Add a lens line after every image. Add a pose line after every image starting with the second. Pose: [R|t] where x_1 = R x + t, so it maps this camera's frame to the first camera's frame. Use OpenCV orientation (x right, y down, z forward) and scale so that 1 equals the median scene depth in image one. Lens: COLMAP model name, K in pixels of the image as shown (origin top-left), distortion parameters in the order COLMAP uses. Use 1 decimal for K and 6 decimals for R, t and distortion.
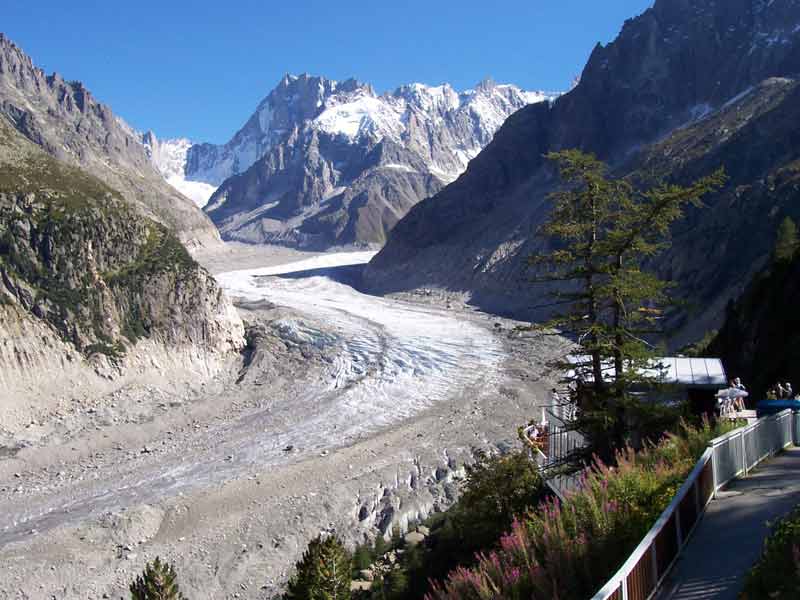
lens RADIAL K [[851.0, 0, 394.0], [0, 851.0, 300.9], [0, 0, 1]] dist [-0.182671, 0.167440]
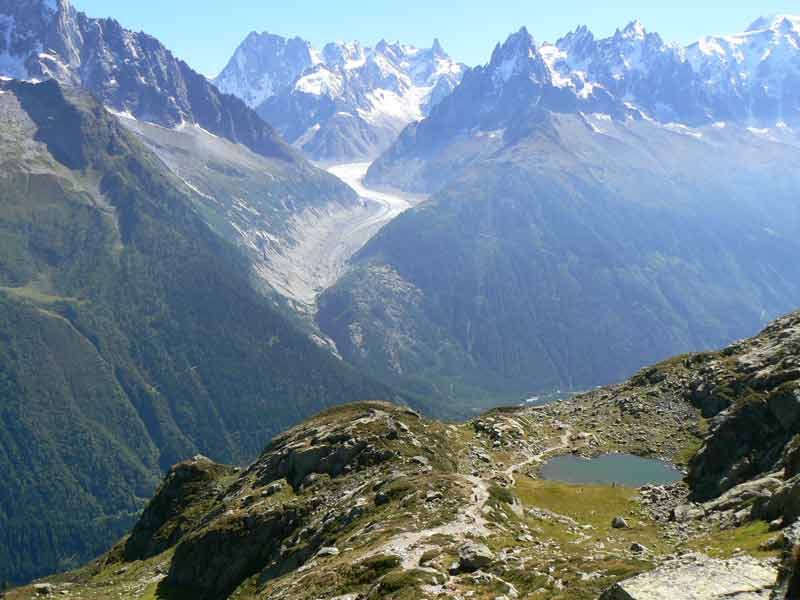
lens RADIAL K [[851.0, 0, 394.0], [0, 851.0, 300.9], [0, 0, 1]] dist [-0.182671, 0.167440]
pose [[0.988638, -0.031948, 0.146882, -0.128166], [0.006450, 0.985269, 0.170891, -0.043784], [-0.150177, -0.168002, 0.974280, -0.715050]]
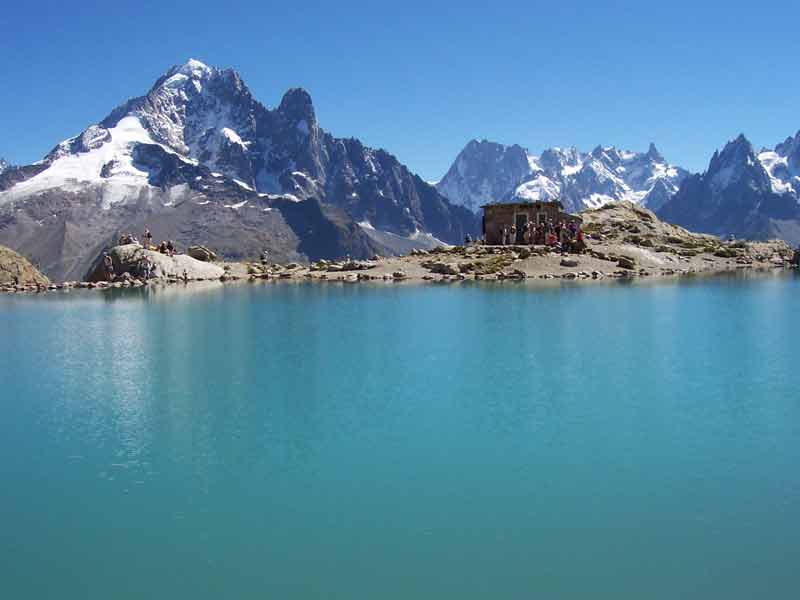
lens RADIAL K [[851.0, 0, 394.0], [0, 851.0, 300.9], [0, 0, 1]] dist [-0.182671, 0.167440]
pose [[0.995314, -0.005801, -0.096518, -0.142951], [0.011064, 0.998475, 0.054080, -0.052340], [0.096057, -0.054895, 0.993861, -0.758758]]
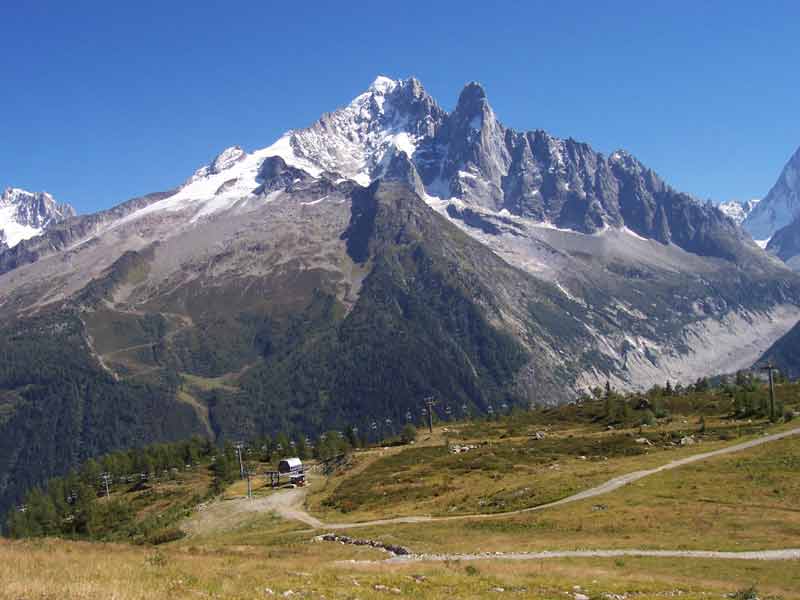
lens RADIAL K [[851.0, 0, 394.0], [0, 851.0, 300.9], [0, 0, 1]] dist [-0.182671, 0.167440]
pose [[0.839289, -0.084692, -0.537049, 0.011431], [0.072456, 0.996405, -0.043901, 0.000784], [0.538836, -0.002067, 0.842408, -0.578178]]
